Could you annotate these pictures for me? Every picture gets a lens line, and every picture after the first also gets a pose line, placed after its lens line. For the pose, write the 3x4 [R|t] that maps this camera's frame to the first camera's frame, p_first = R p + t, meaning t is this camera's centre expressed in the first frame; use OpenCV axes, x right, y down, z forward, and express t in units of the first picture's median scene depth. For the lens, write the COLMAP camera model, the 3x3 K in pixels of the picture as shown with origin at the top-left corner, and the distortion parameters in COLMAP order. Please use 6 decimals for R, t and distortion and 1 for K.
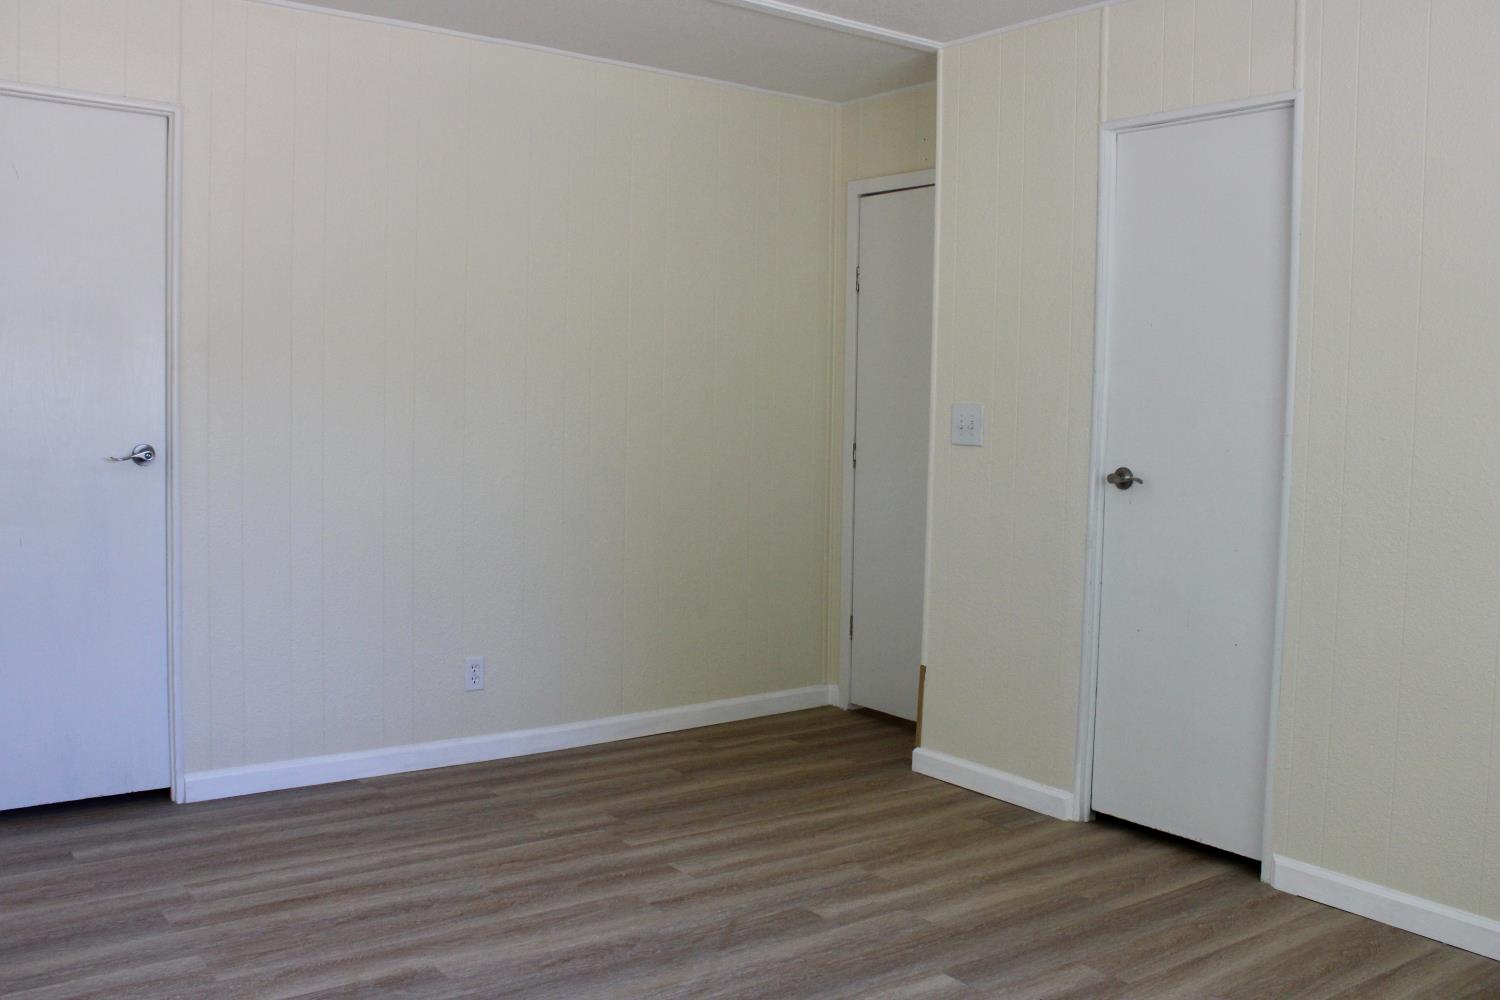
lens RADIAL K [[1392.8, 0, 750.0], [0, 1392.8, 500.0], [0, 0, 1]] dist [-0.007784, 0.008345]
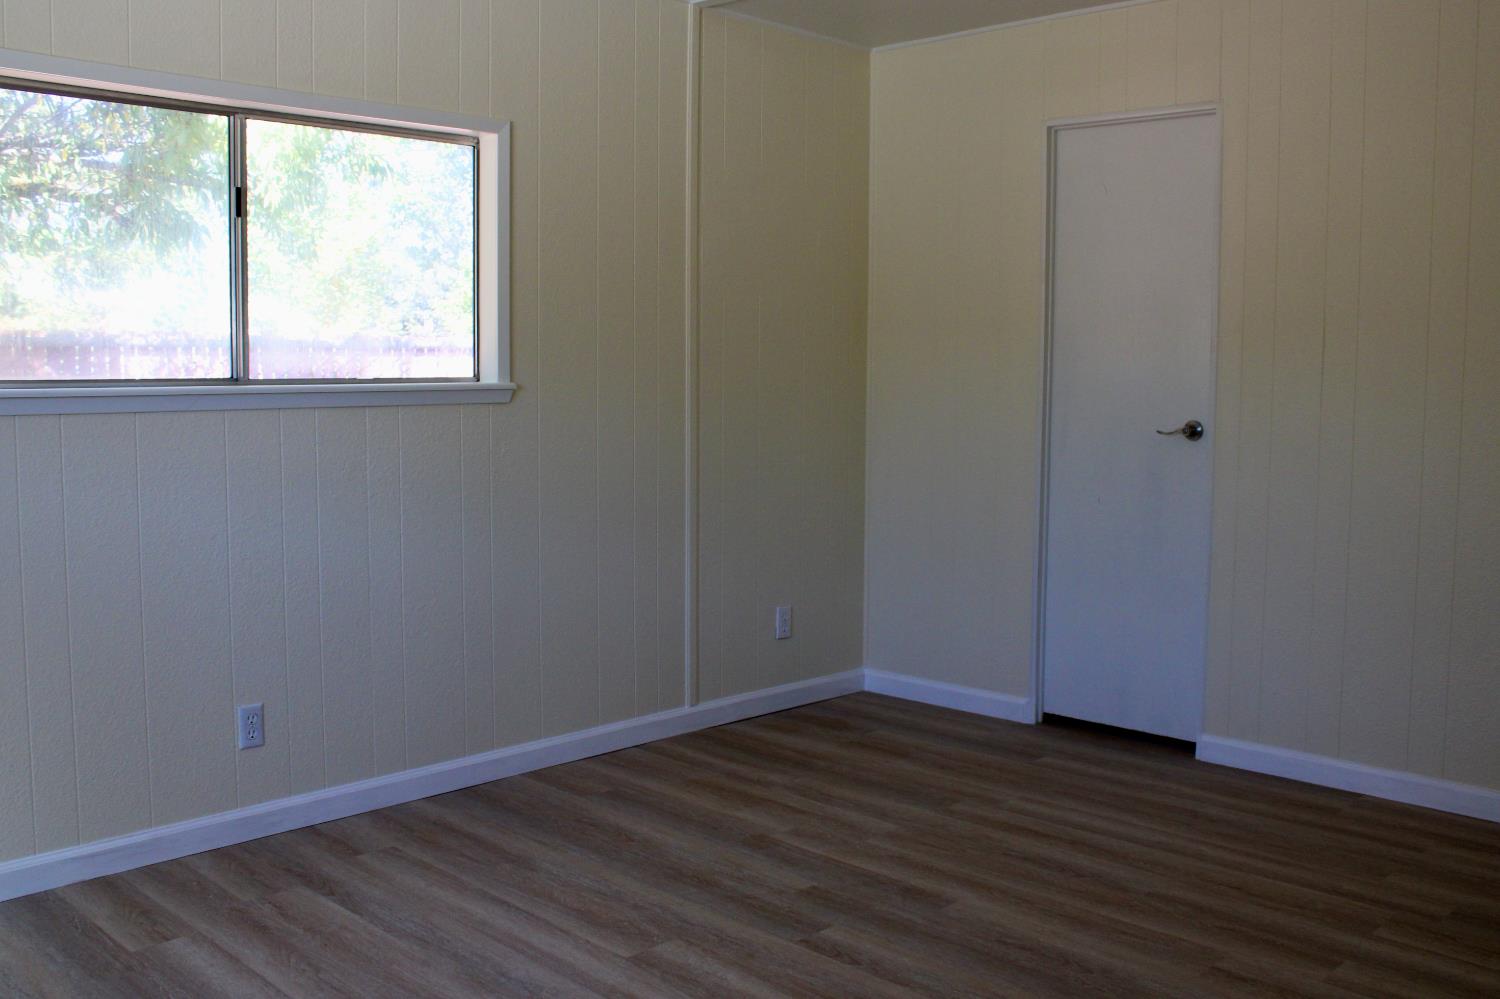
lens RADIAL K [[1437.6, 0, 750.0], [0, 1437.6, 499.5], [0, 0, 1]] dist [0.002017, 0.019483]
pose [[0.139340, 0.057953, -0.988547, 0.700406], [-0.061031, 0.996891, 0.049840, -0.014636], [0.988362, 0.053388, 0.142444, 0.567509]]
